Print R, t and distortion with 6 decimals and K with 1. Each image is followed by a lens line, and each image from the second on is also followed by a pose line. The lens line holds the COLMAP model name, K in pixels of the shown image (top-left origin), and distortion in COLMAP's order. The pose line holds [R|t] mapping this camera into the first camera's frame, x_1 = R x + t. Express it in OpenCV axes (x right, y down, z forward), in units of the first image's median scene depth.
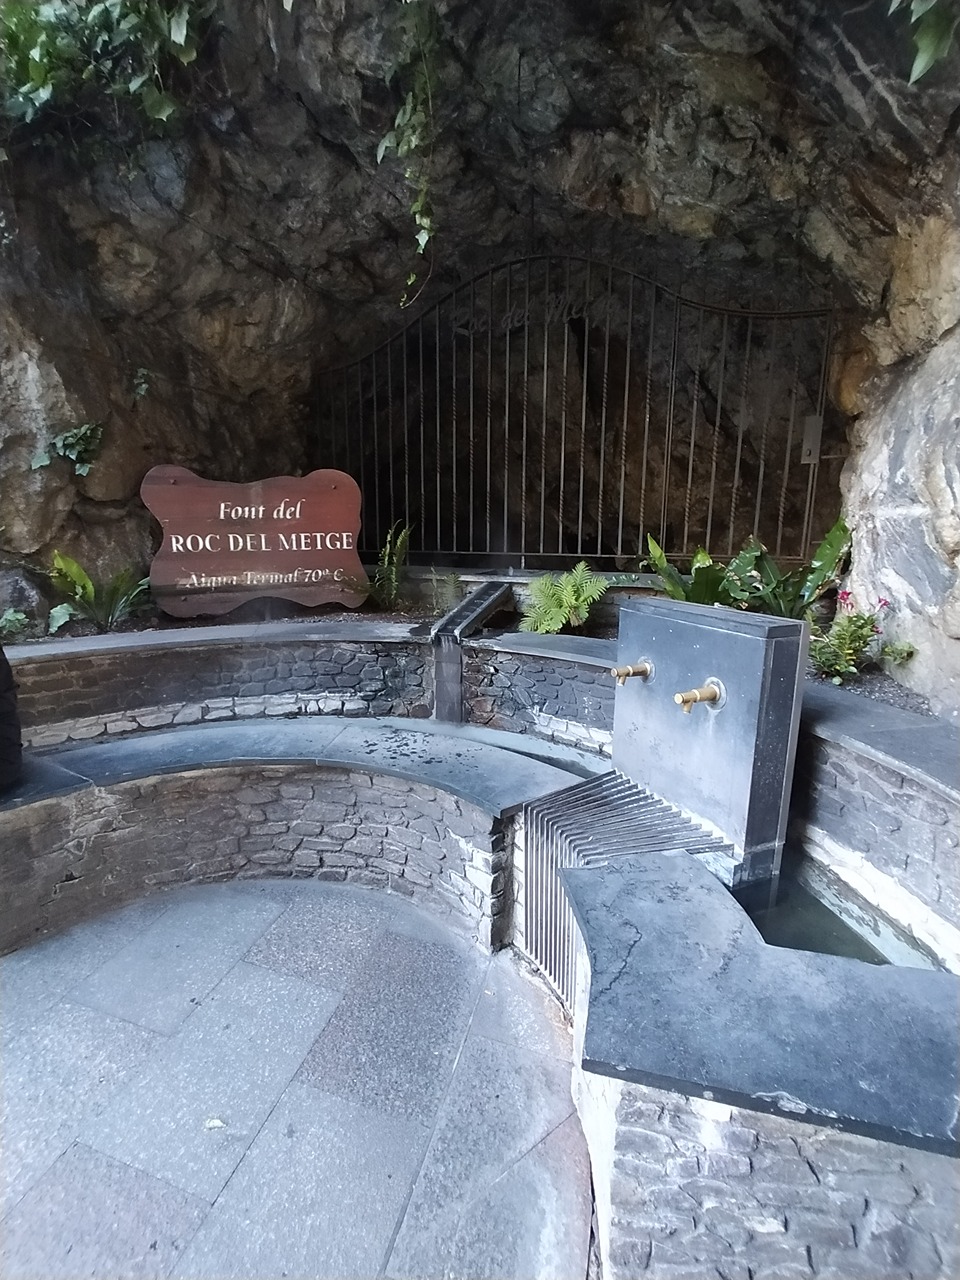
lens RADIAL K [[598.2, 0, 480.0], [0, 598.2, 640.0], [0, 0, 1]] dist [-0.029159, 0.024730]
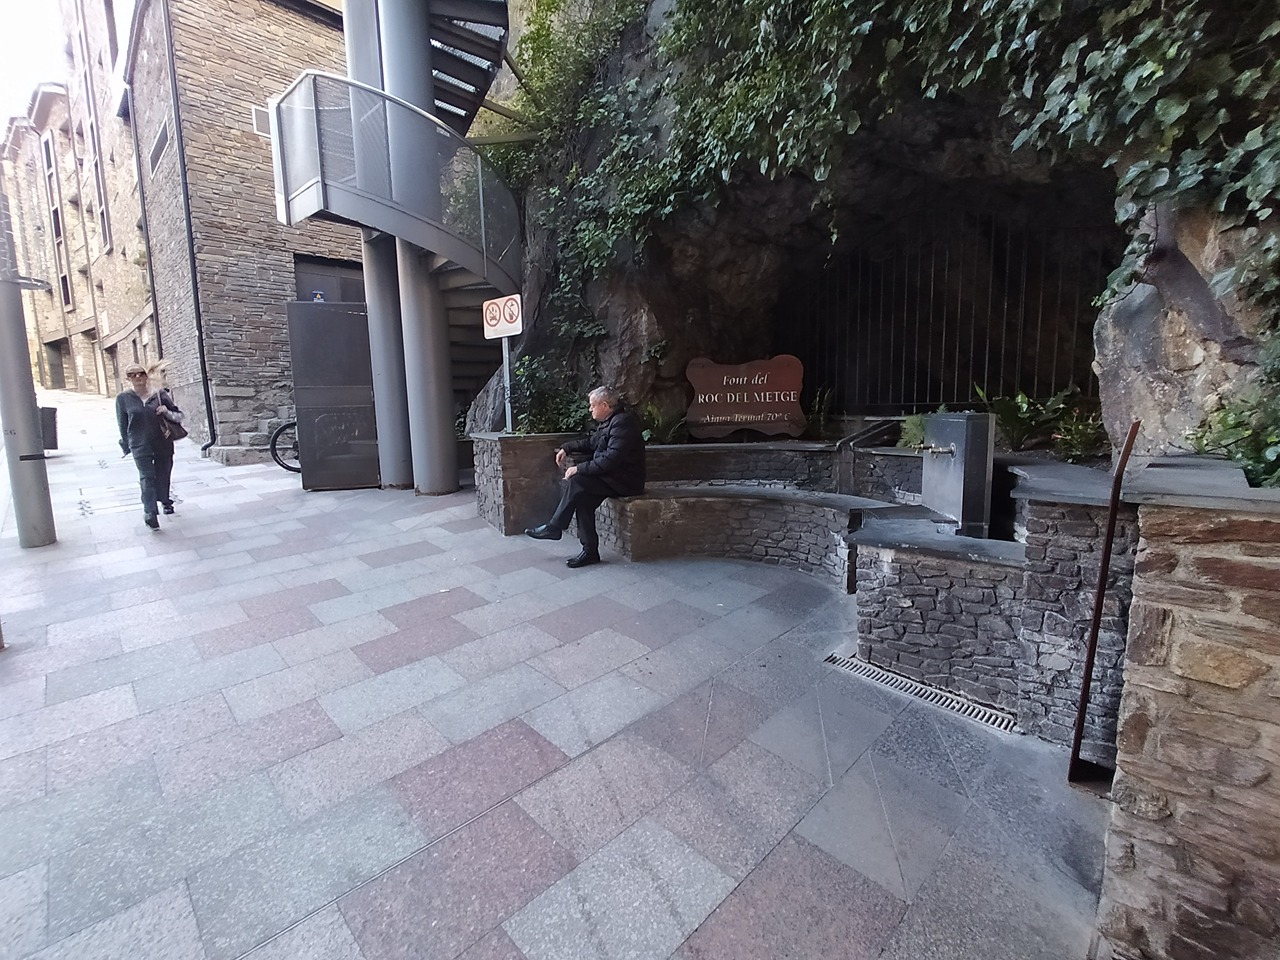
lens RADIAL K [[598.2, 0, 640.0], [0, 598.2, 480.0], [0, 0, 1]] dist [-0.029159, 0.024730]
pose [[0.878339, 0.036378, -0.476652, 0.228684], [-0.067411, 0.996562, -0.048162, 0.197446], [0.473262, 0.074434, 0.877772, -0.727358]]
